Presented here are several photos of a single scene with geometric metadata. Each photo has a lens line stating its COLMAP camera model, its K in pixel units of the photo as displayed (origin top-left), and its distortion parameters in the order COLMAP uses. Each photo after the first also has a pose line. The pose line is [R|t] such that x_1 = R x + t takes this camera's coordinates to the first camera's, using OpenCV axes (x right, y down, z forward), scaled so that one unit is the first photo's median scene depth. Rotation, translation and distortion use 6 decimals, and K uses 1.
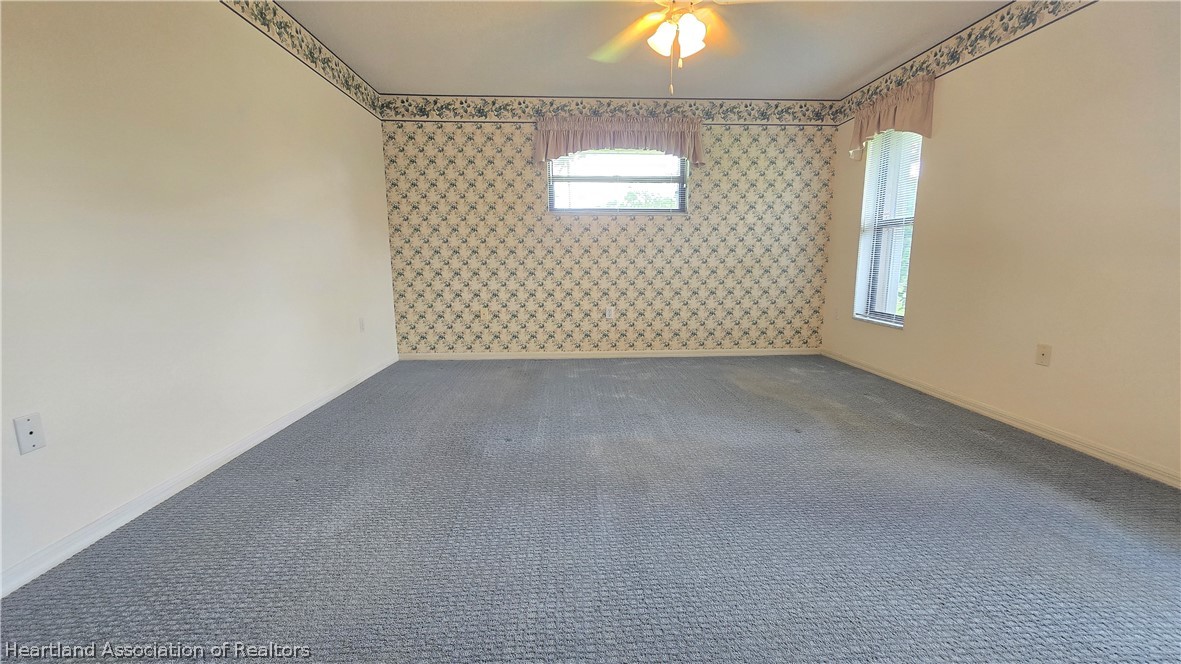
lens RADIAL K [[483.6, 0, 589.2], [0, 483.6, 331.7], [0, 0, 1]] dist [-0.003184, 0.000987]
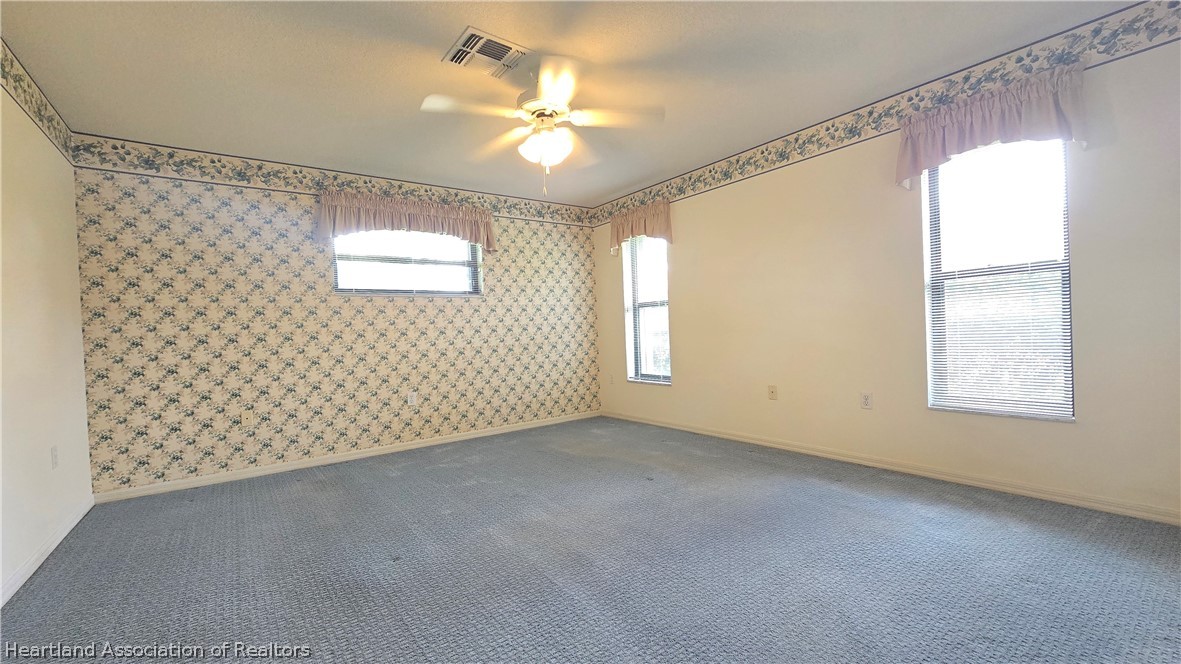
lens RADIAL K [[483.6, 0, 587.1], [0, 483.6, 336.6], [0, 0, 1]] dist [-0.003184, 0.000987]
pose [[0.831030, -0.039120, 0.554850, -0.201105], [0.120053, 0.986627, -0.110247, -0.015824], [-0.543117, 0.158230, 0.824613, 0.032172]]
